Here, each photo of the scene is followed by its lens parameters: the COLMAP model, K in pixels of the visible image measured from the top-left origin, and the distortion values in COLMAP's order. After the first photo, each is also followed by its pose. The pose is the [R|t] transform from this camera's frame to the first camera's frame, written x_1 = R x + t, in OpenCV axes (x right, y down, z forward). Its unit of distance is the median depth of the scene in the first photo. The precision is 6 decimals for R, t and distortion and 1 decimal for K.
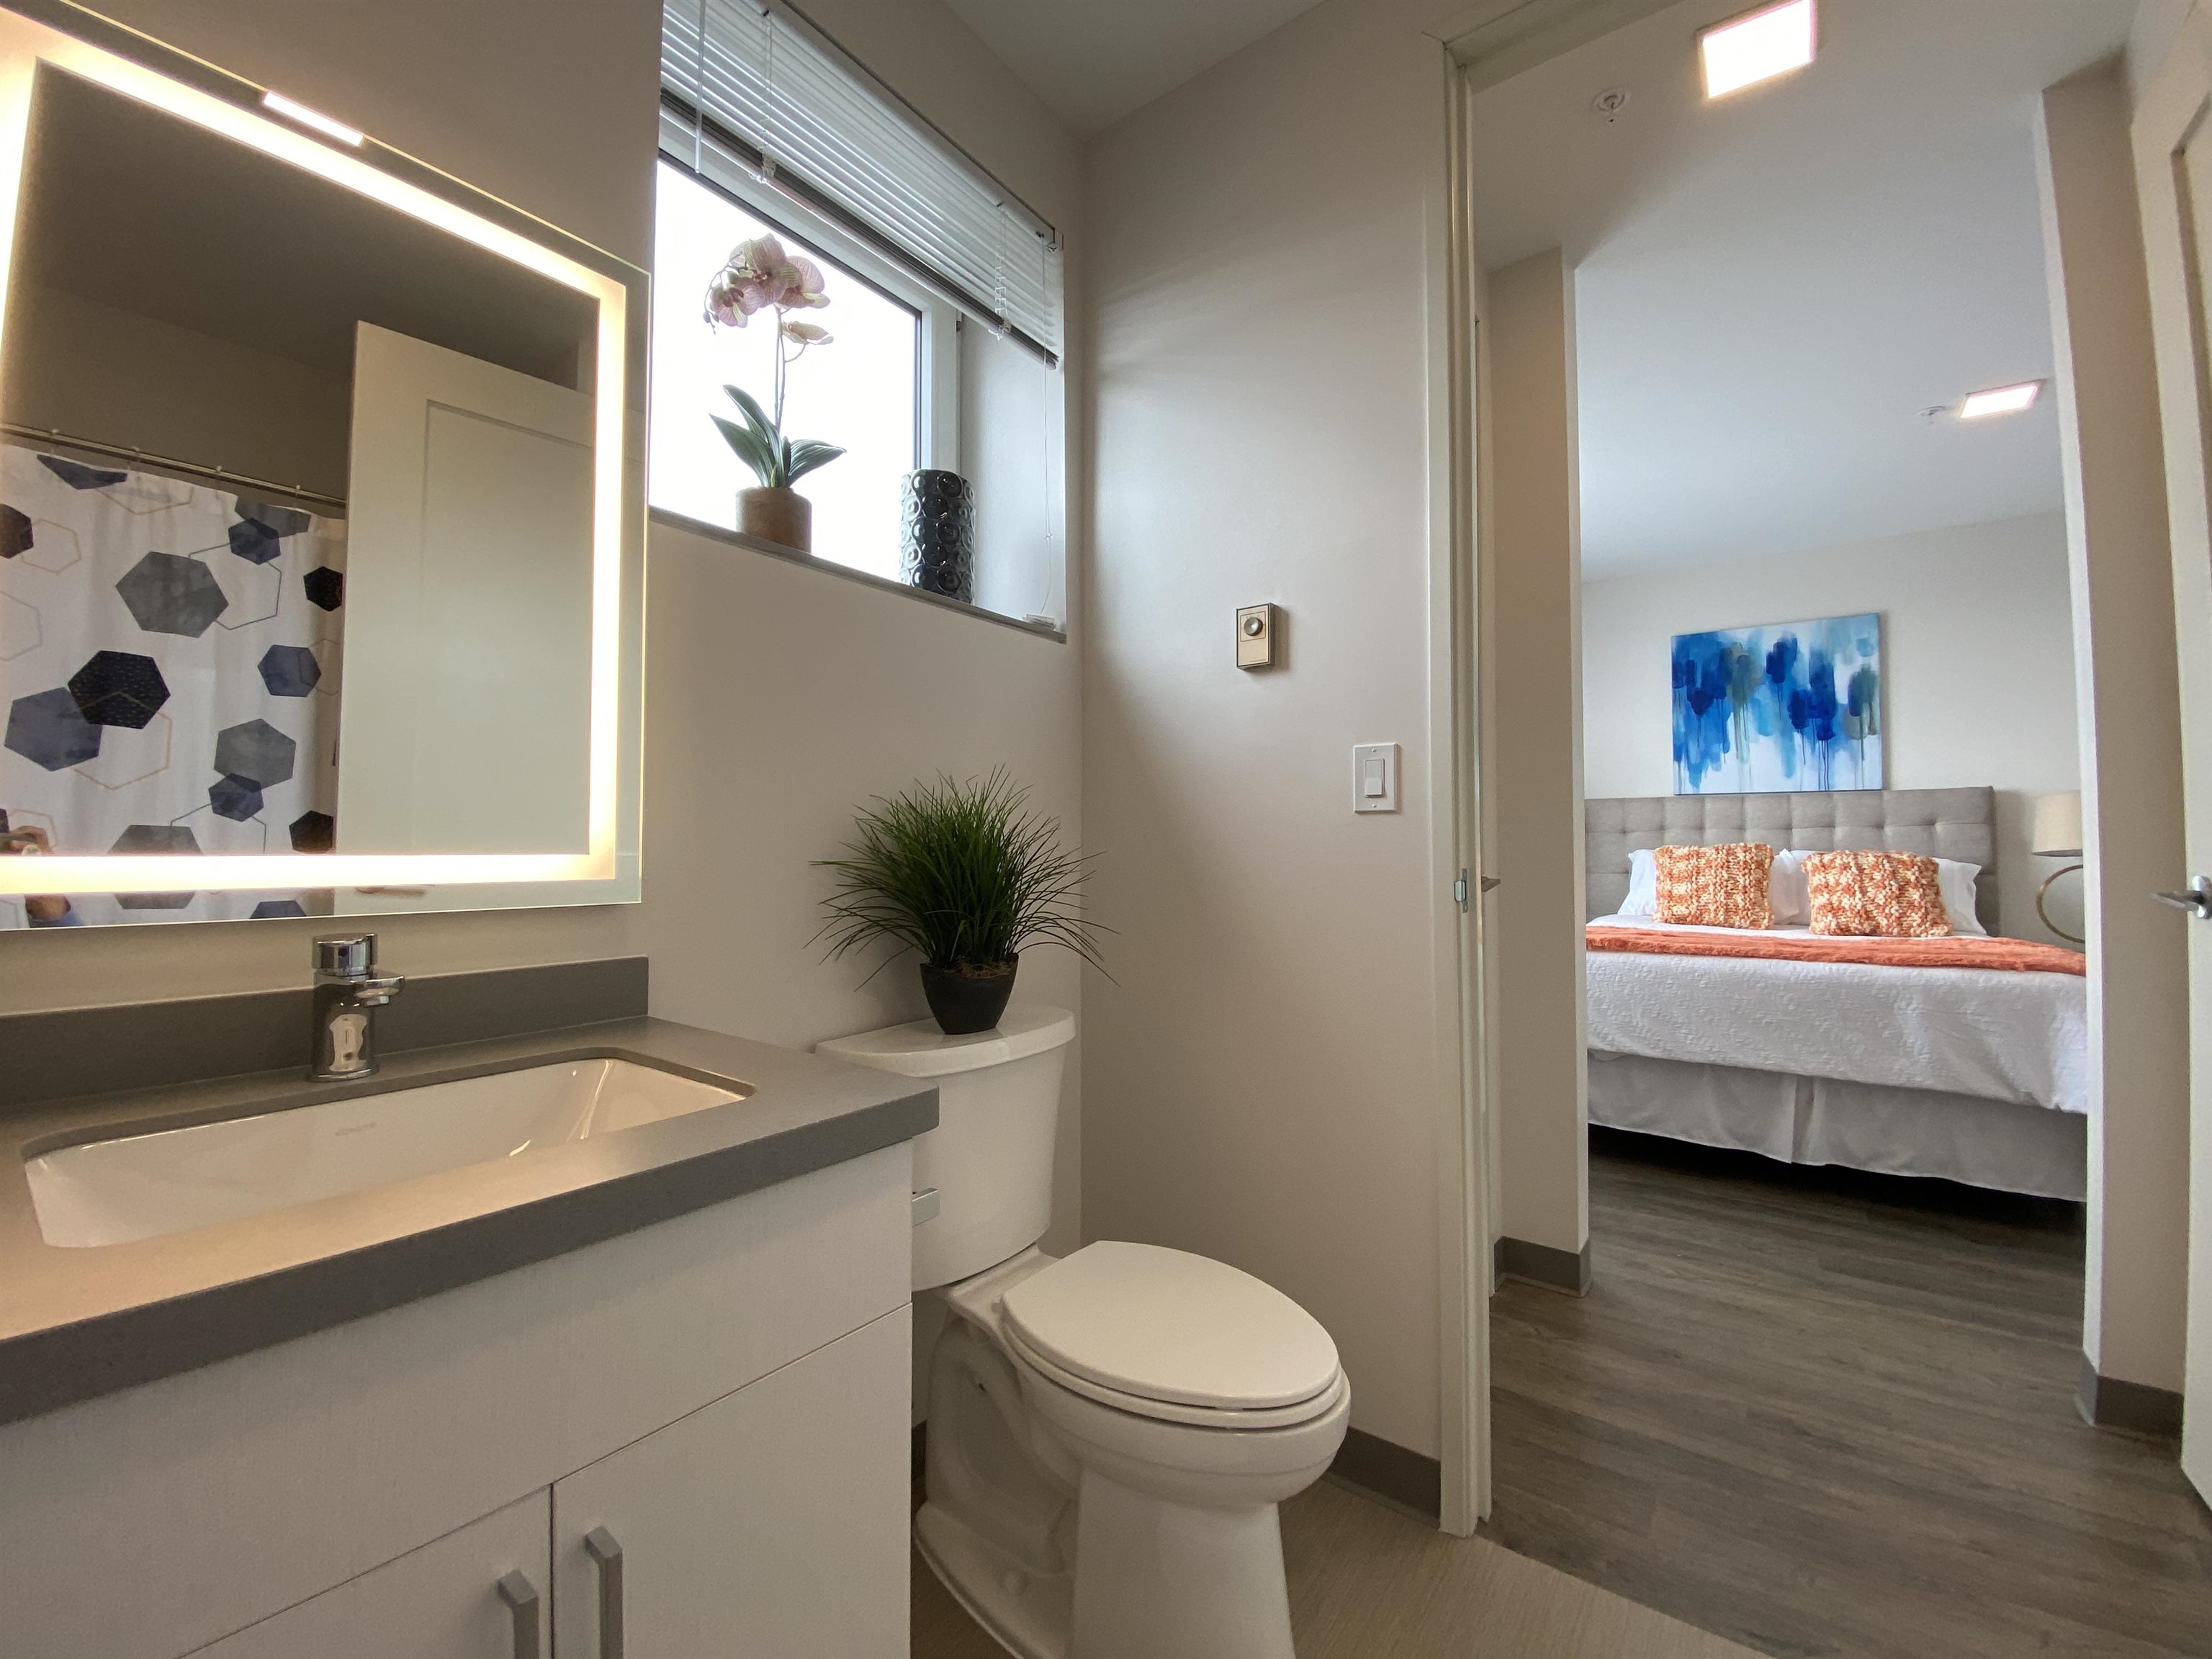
lens RADIAL K [[884.7, 0, 1114.3], [0, 884.7, 834.0], [0, 0, 1]] dist [0.001721, -0.012439]
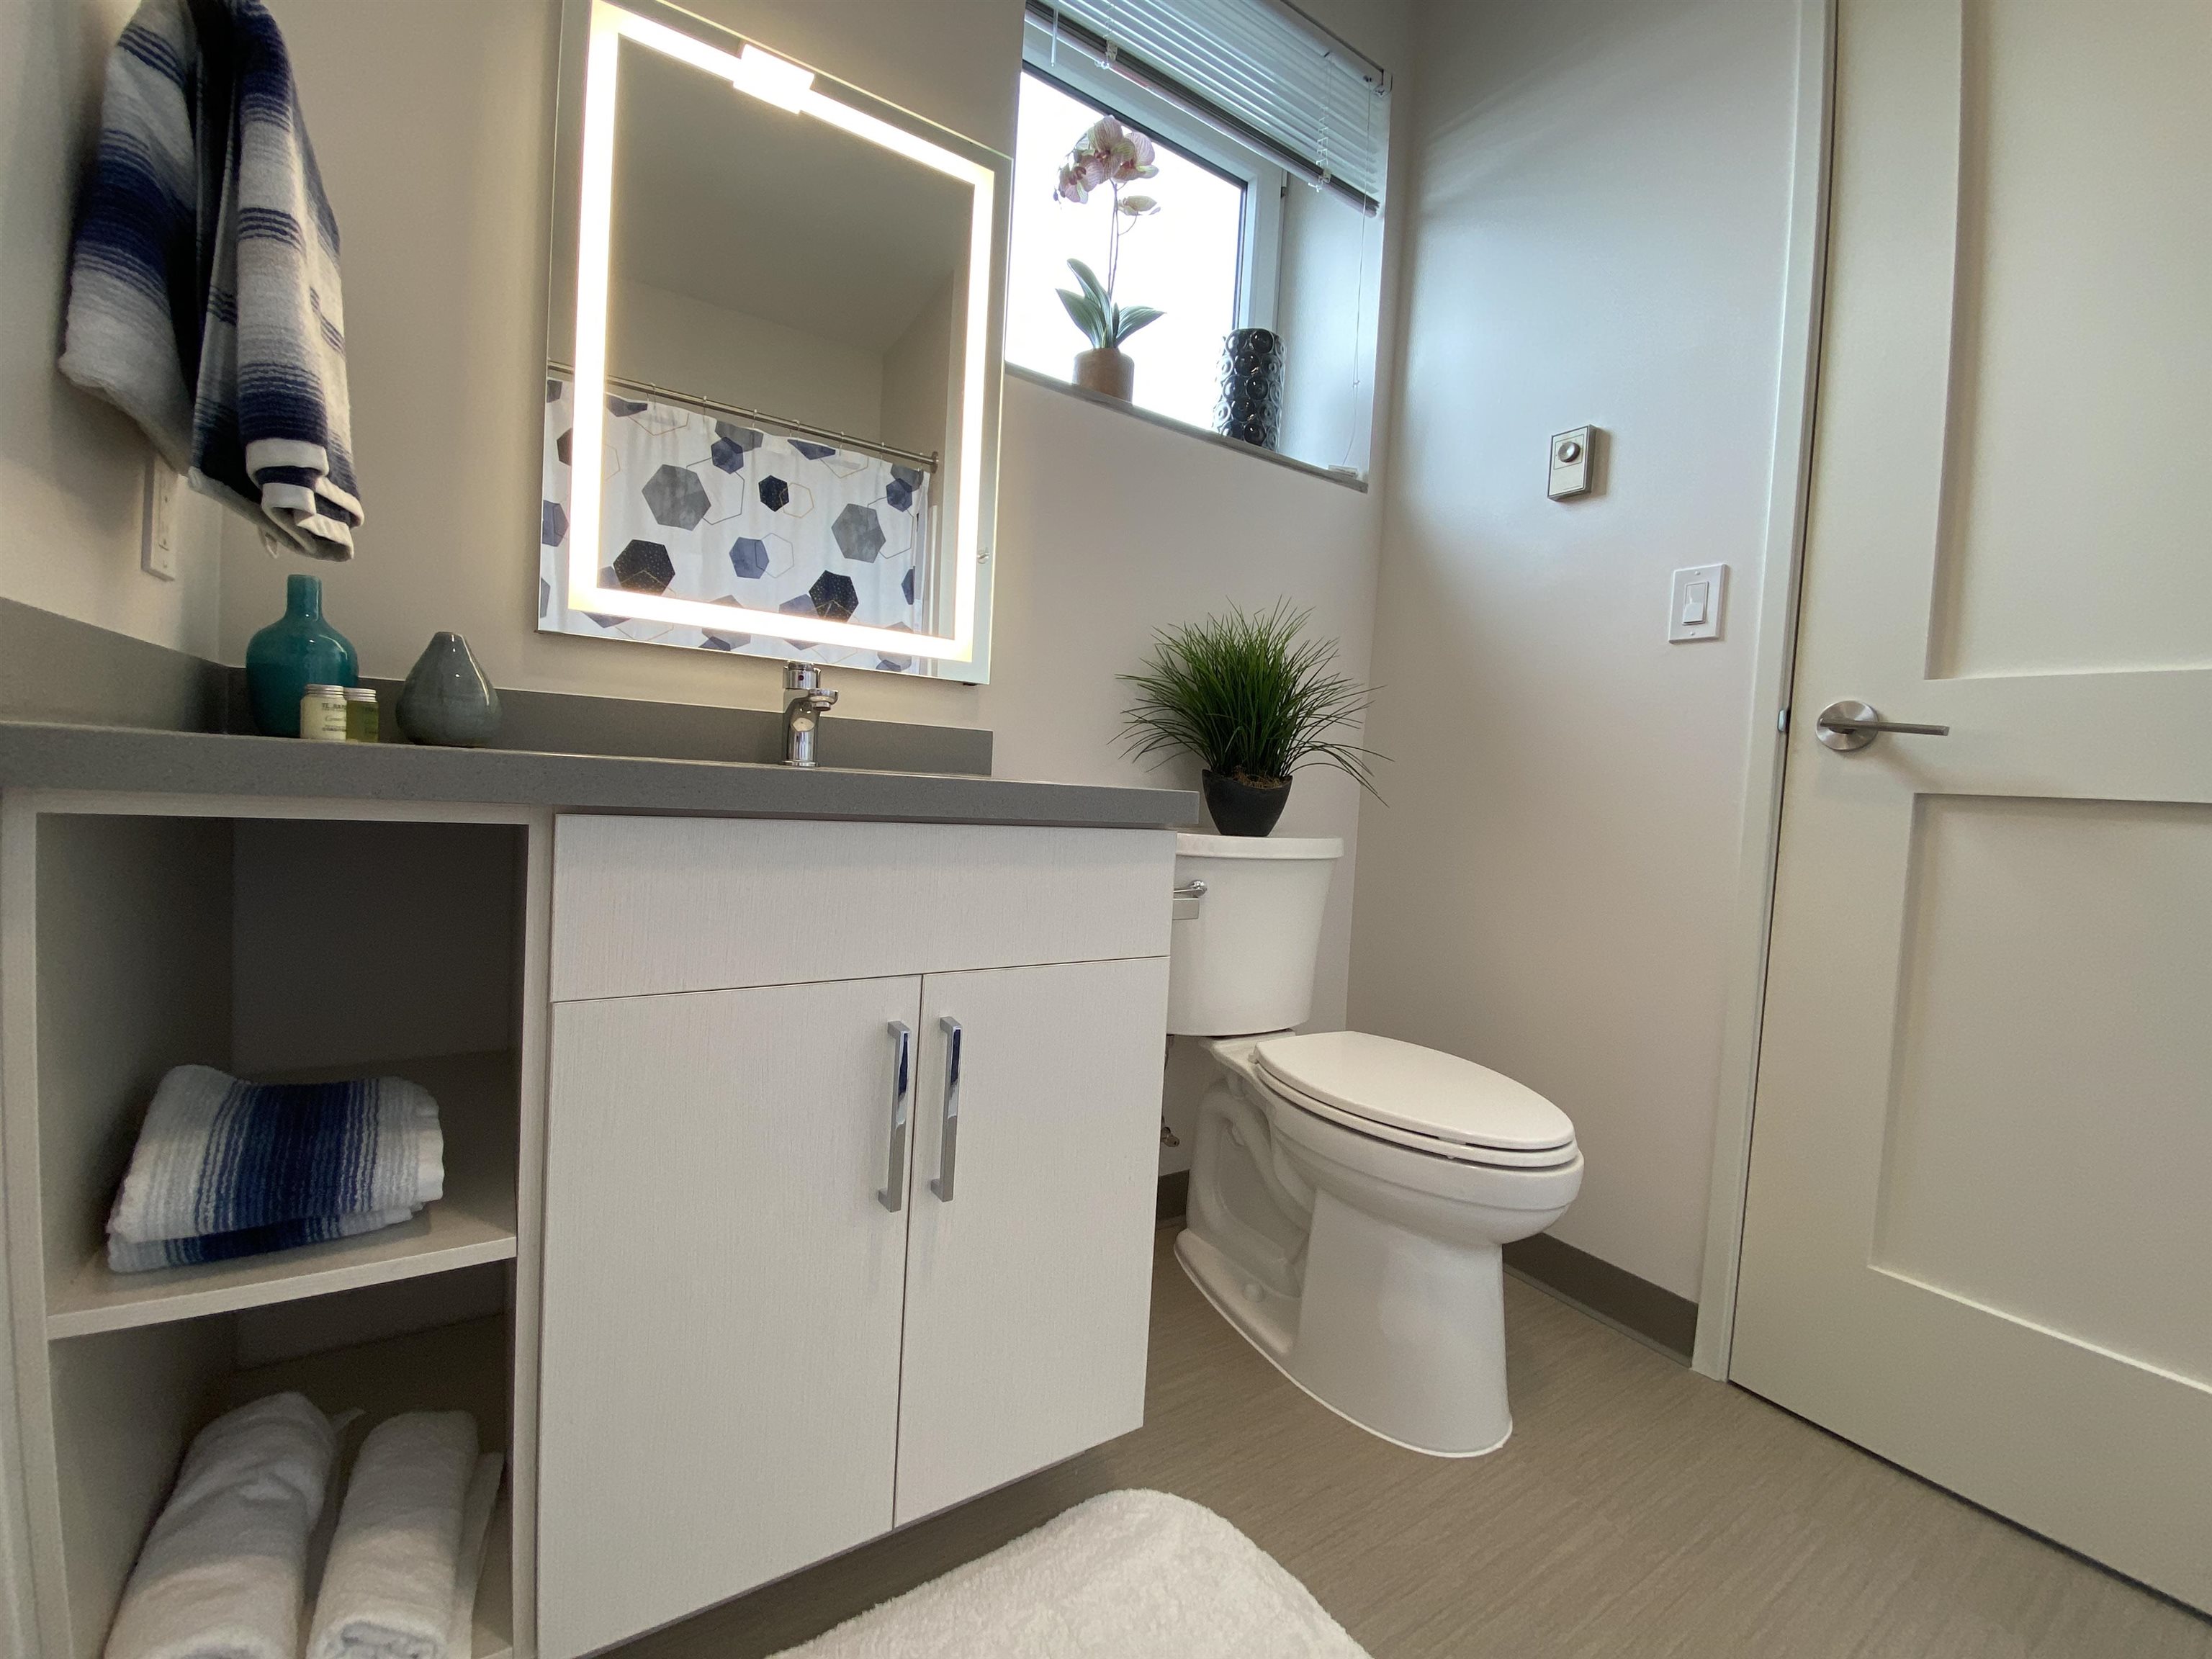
lens RADIAL K [[884.7, 0, 1106.8], [0, 884.7, 824.4], [0, 0, 1]] dist [0.001721, -0.012439]
pose [[0.937006, 0.068262, -0.342579, 0.050817], [-0.045641, 0.996237, 0.073675, 0.135037], [0.346319, -0.053399, 0.936596, -0.099670]]
